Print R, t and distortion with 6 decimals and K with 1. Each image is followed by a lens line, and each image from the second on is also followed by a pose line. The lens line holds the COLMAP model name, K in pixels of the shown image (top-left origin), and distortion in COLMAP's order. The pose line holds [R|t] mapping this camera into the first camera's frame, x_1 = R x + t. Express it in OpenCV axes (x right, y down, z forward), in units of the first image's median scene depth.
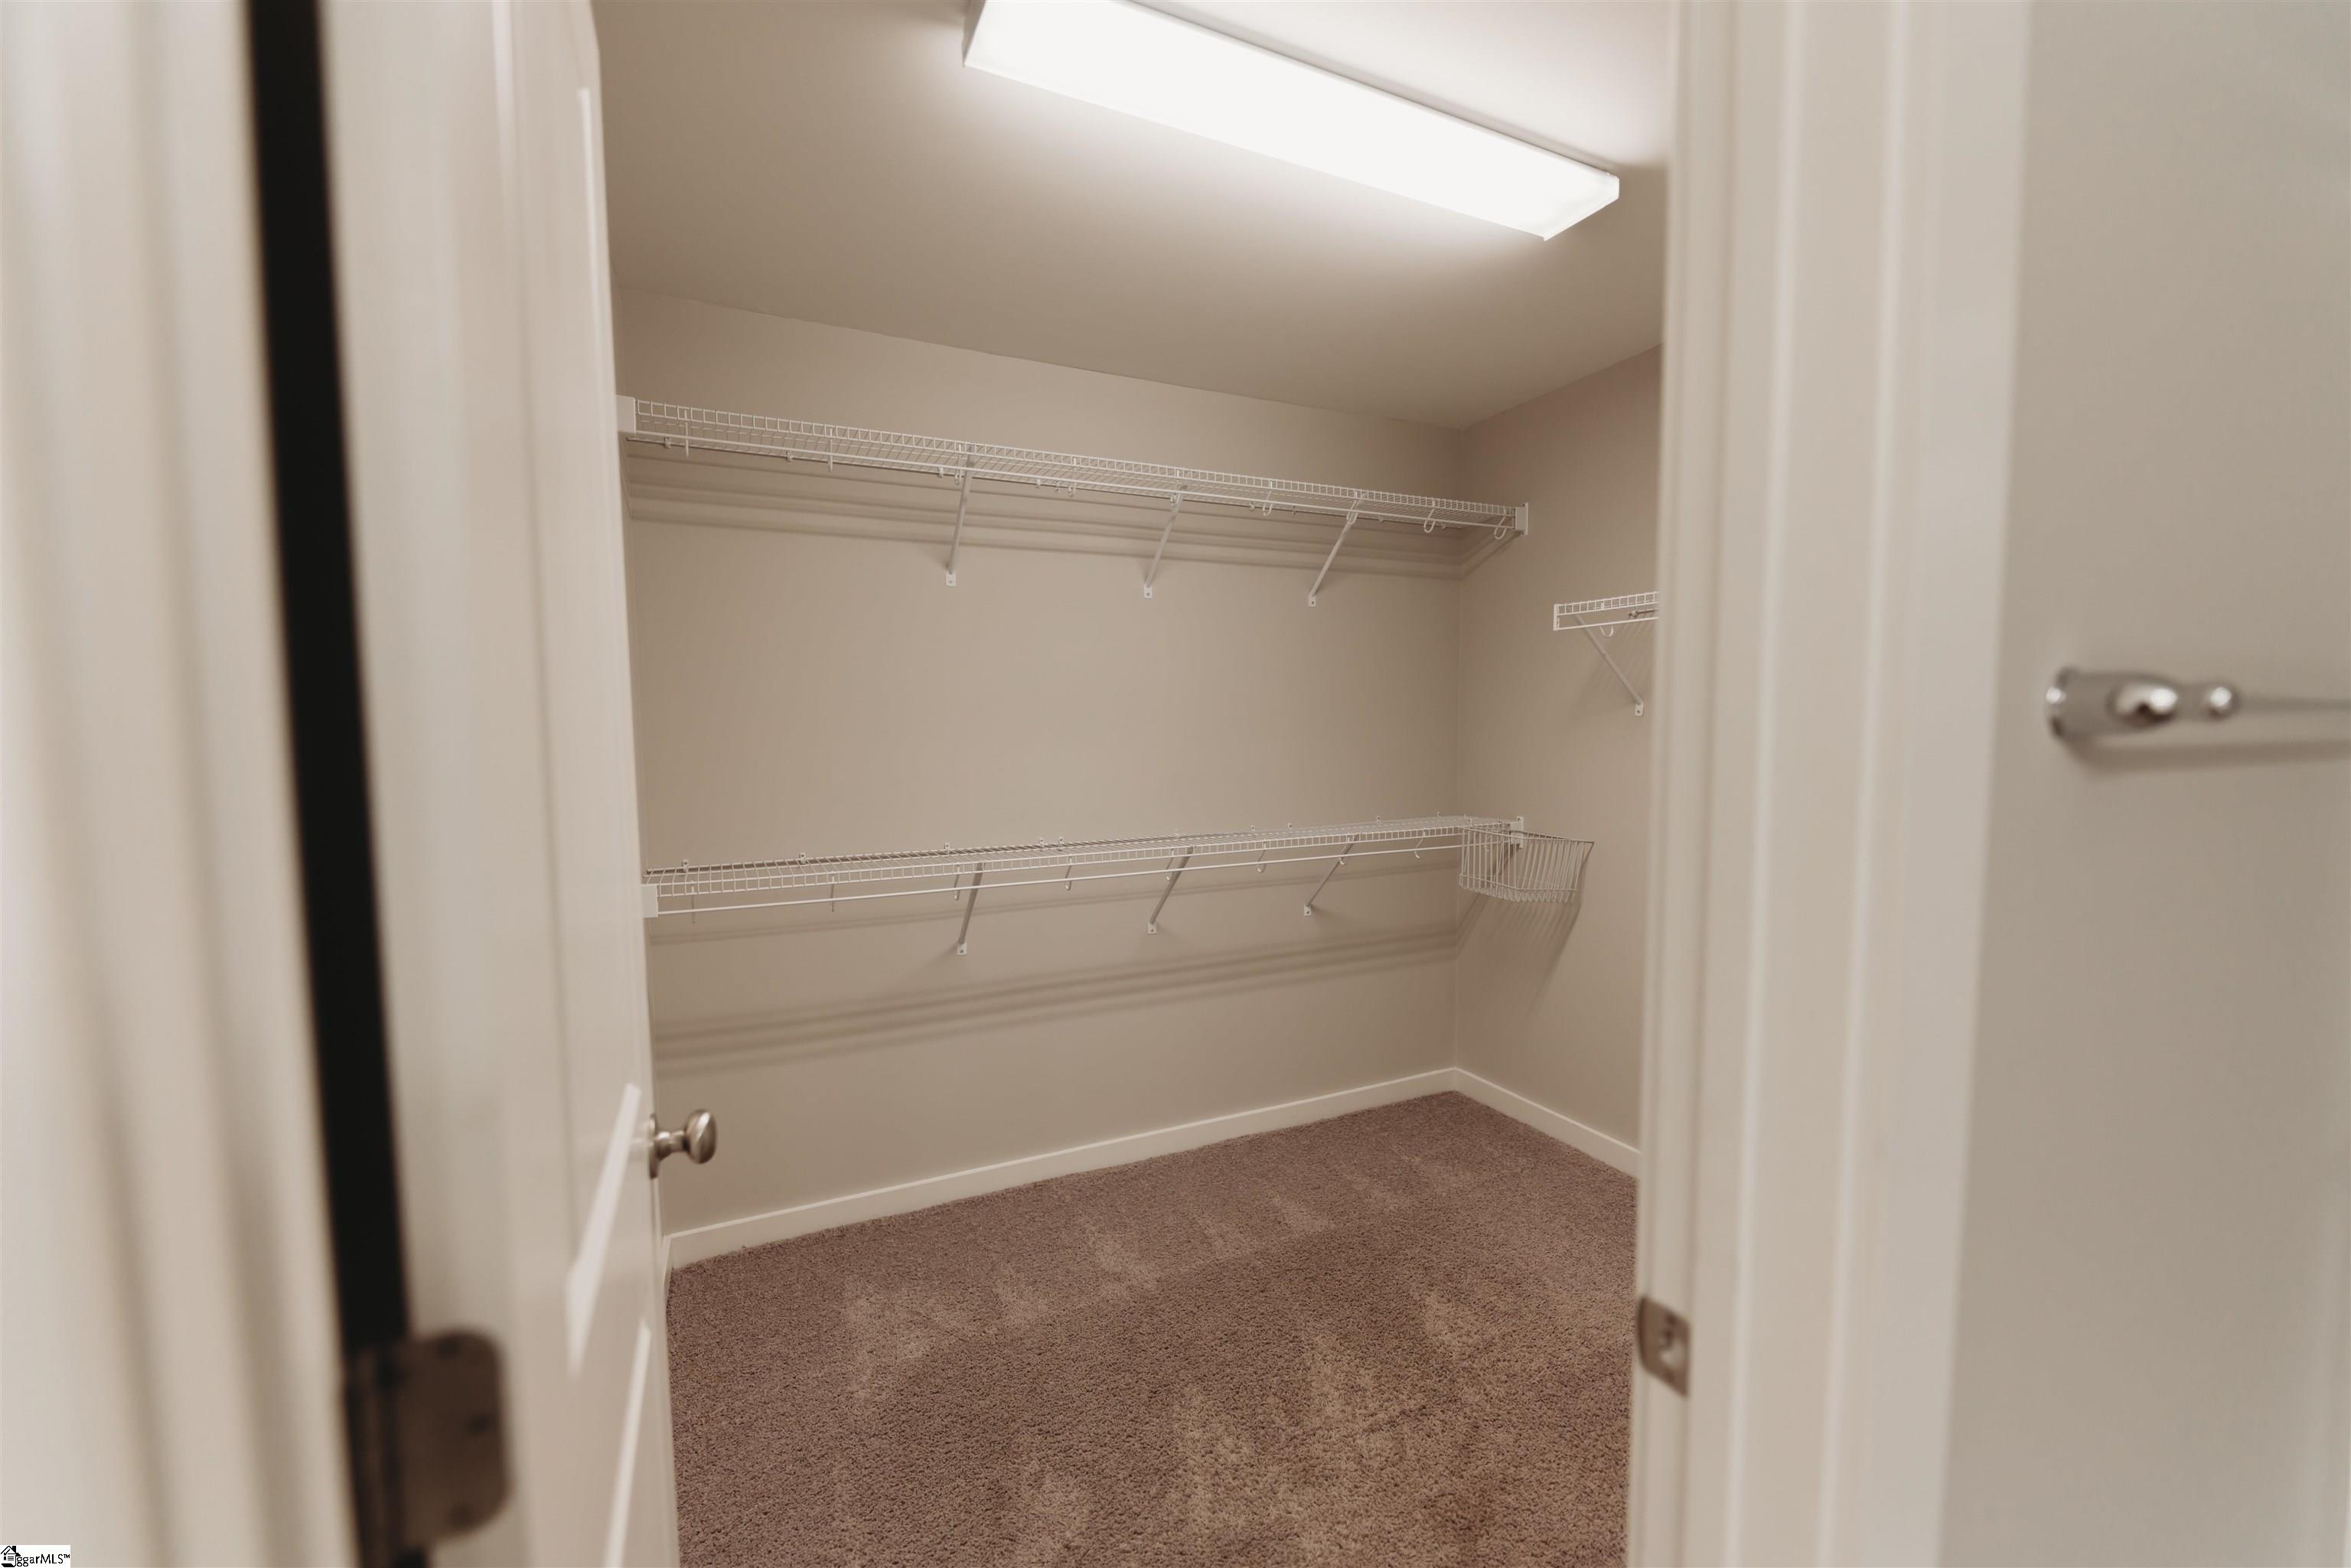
lens RADIAL K [[951.3, 0, 1178.5], [0, 951.3, 792.6], [0, 0, 1]] dist [0.007816, -0.004527]
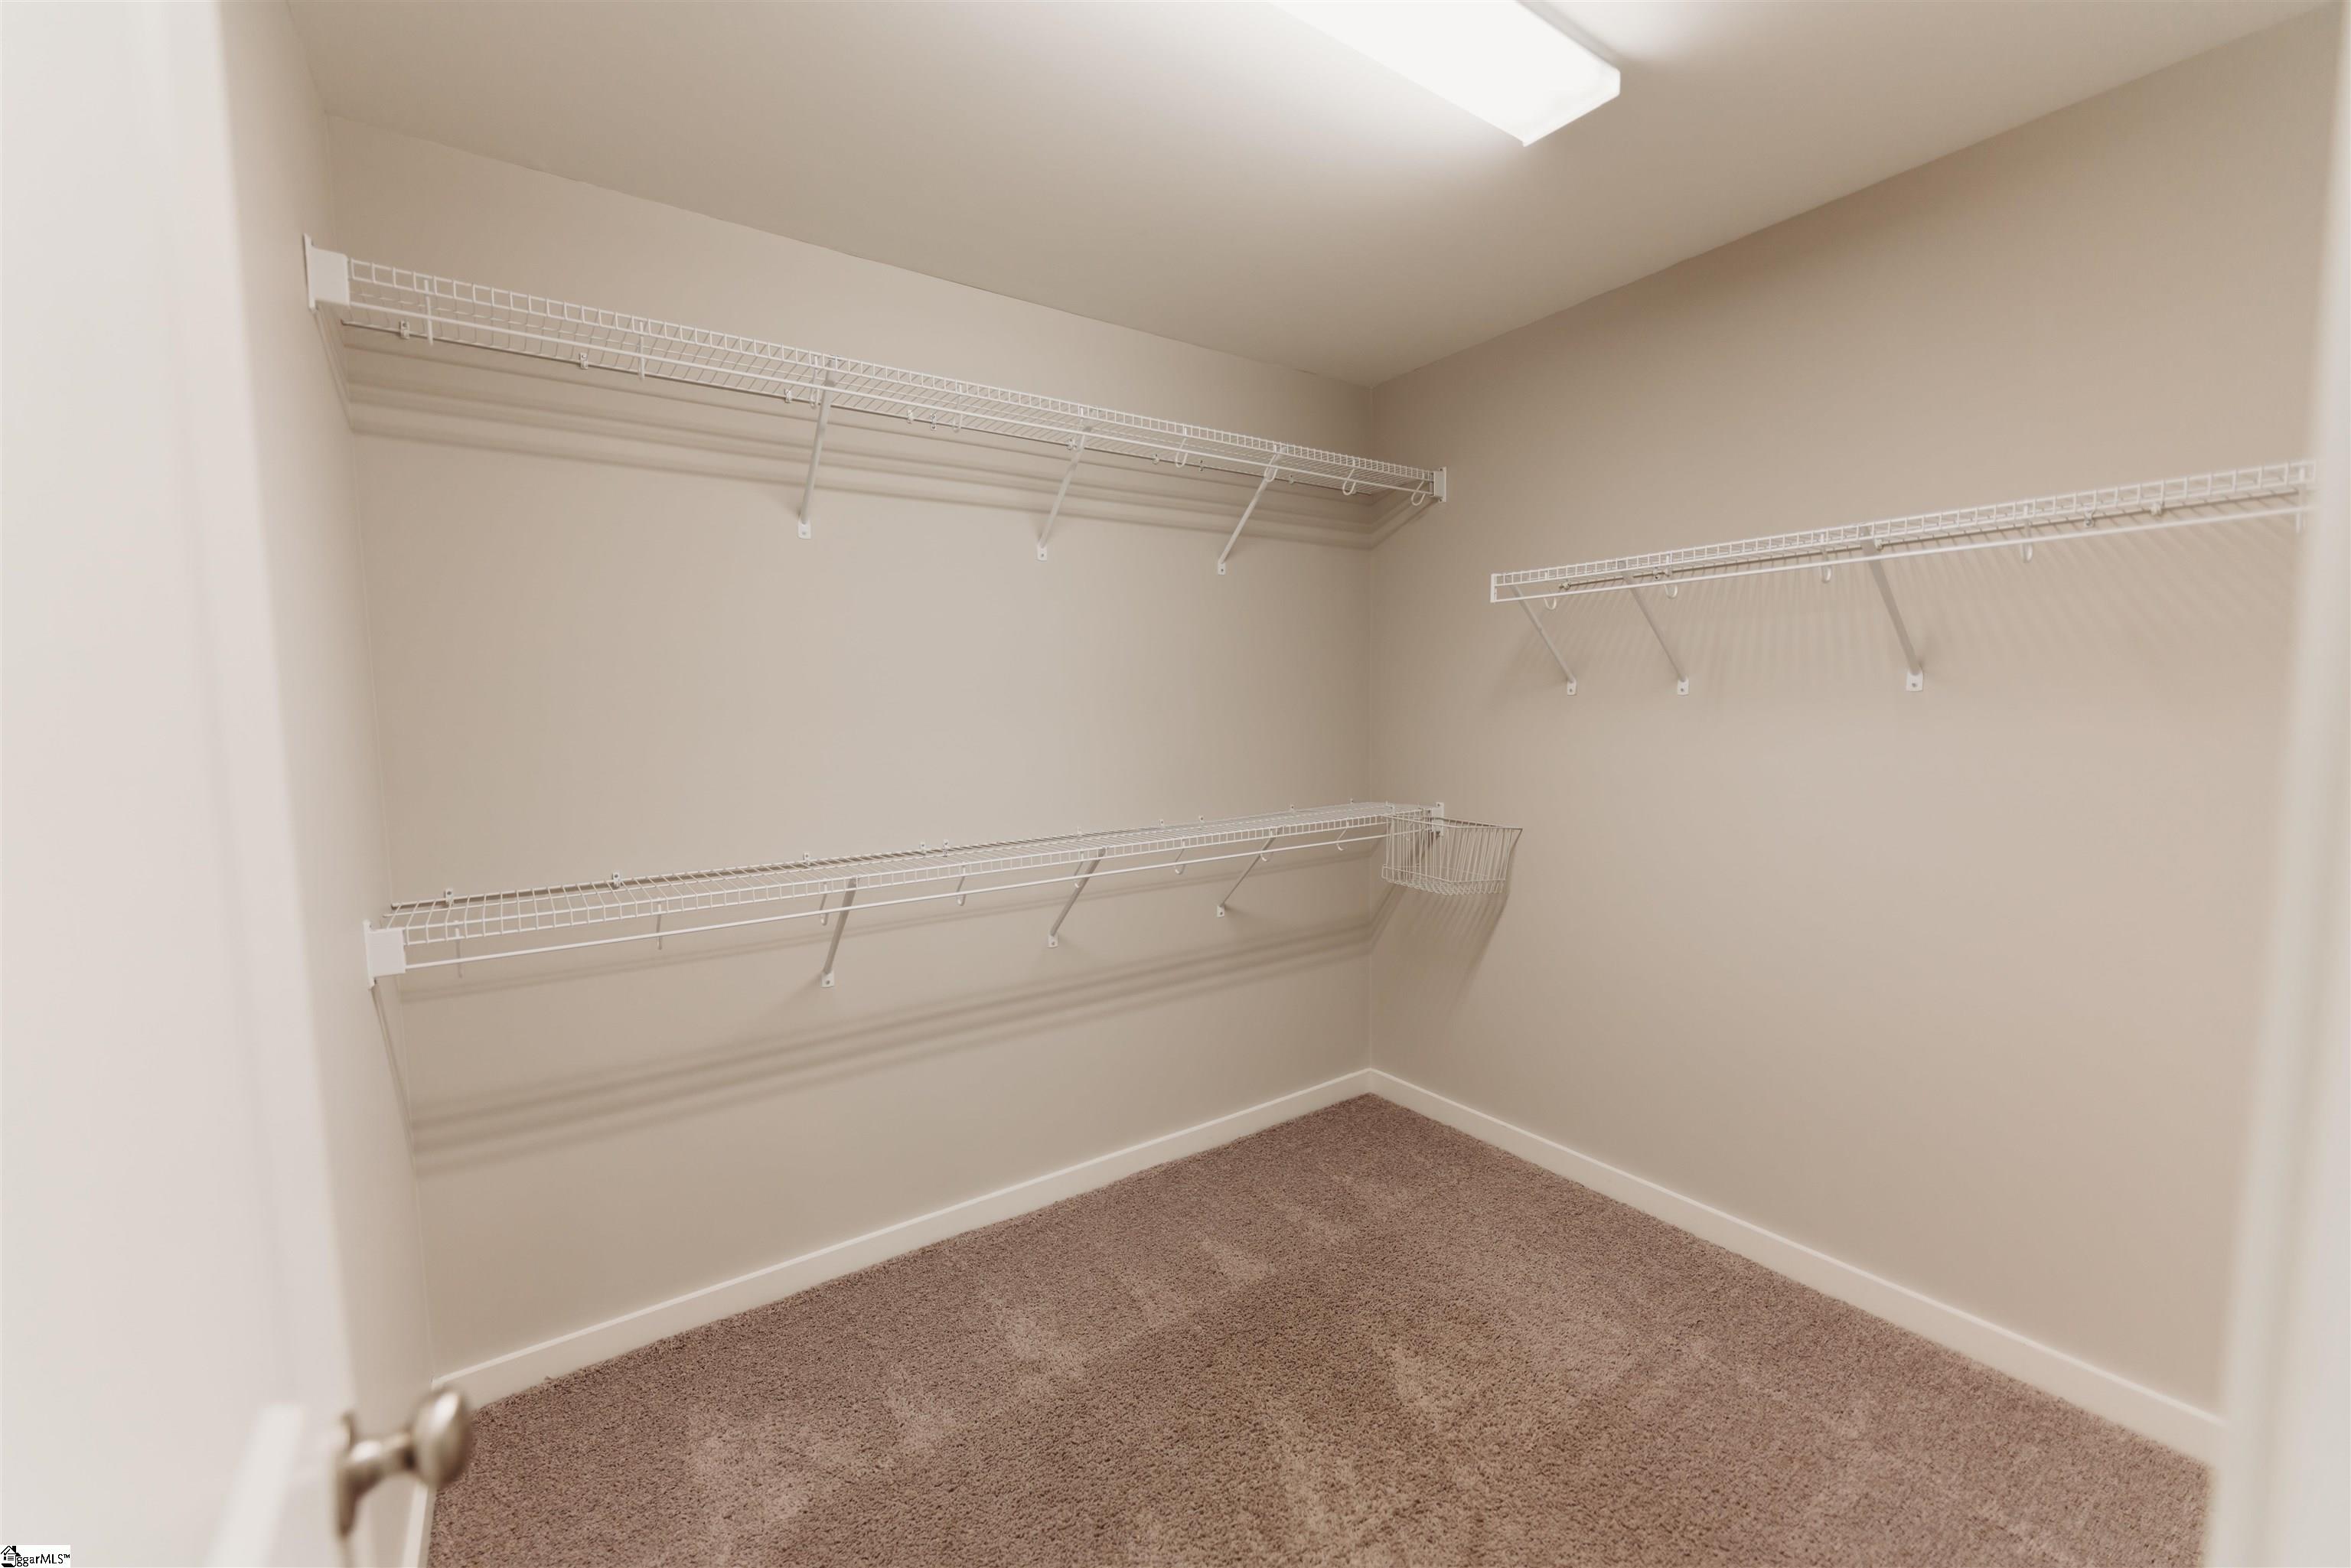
lens RADIAL K [[939.2, 0, 1175.2], [0, 939.2, 787.0], [0, 0, 1]] dist [0.010760, -0.005811]
pose [[0.986686, -0.019637, 0.161446, -0.063837], [0.017267, 0.999722, 0.016069, -0.012193], [-0.161716, -0.013068, 0.986751, 0.160249]]
